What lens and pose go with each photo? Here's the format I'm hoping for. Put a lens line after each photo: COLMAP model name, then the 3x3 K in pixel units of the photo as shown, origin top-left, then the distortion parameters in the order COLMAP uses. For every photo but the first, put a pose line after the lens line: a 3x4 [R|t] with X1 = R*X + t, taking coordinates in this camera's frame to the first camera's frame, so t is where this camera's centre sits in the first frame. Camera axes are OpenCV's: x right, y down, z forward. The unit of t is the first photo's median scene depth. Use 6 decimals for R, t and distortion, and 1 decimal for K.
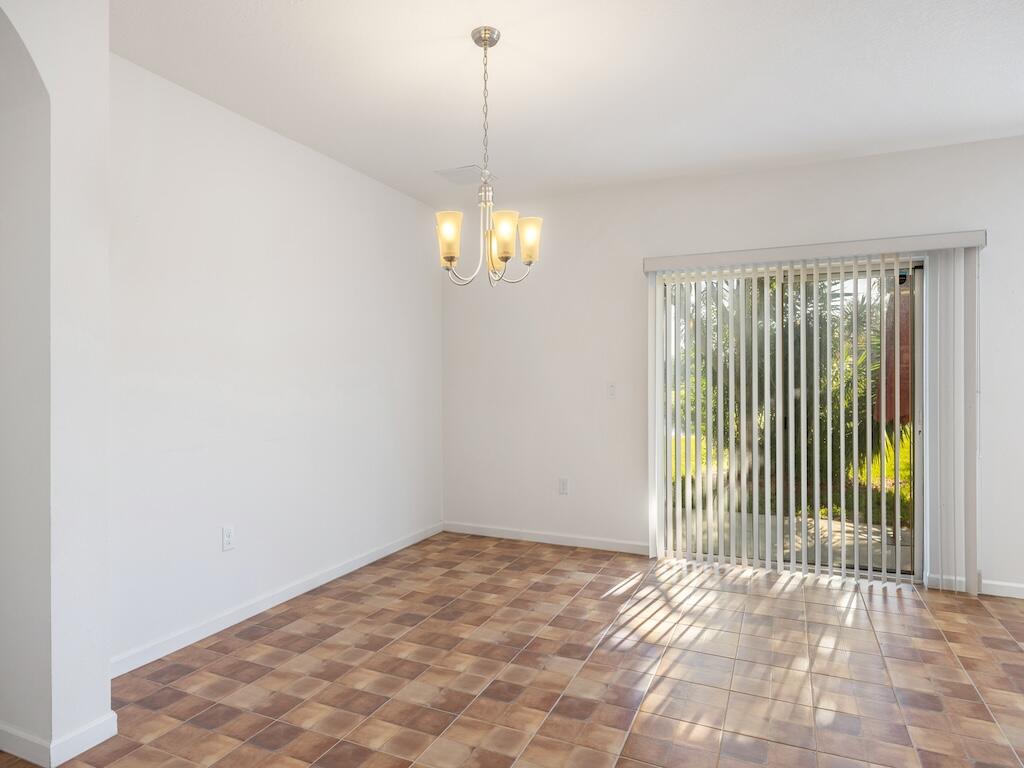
lens RADIAL K [[604.8, 0, 512.0], [0, 604.8, 384.0], [0, 0, 1]] dist [-0.003659, 0.000484]
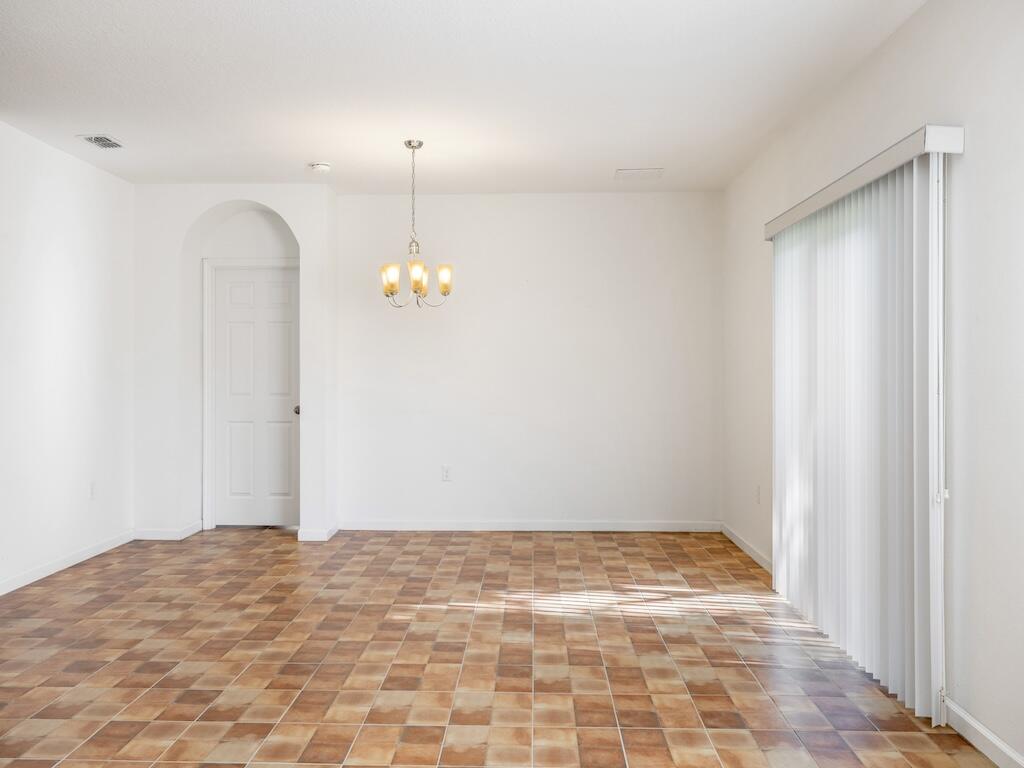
lens RADIAL K [[848.0, 0, 510.2], [0, 848.0, 362.6], [0, 0, 1]] dist [0.004642, -0.000369]
pose [[0.394191, -0.004924, -0.919015, 1.859234], [-0.004957, 0.999960, -0.007484, -0.010283], [0.919015, 0.007506, 0.394151, 0.359293]]
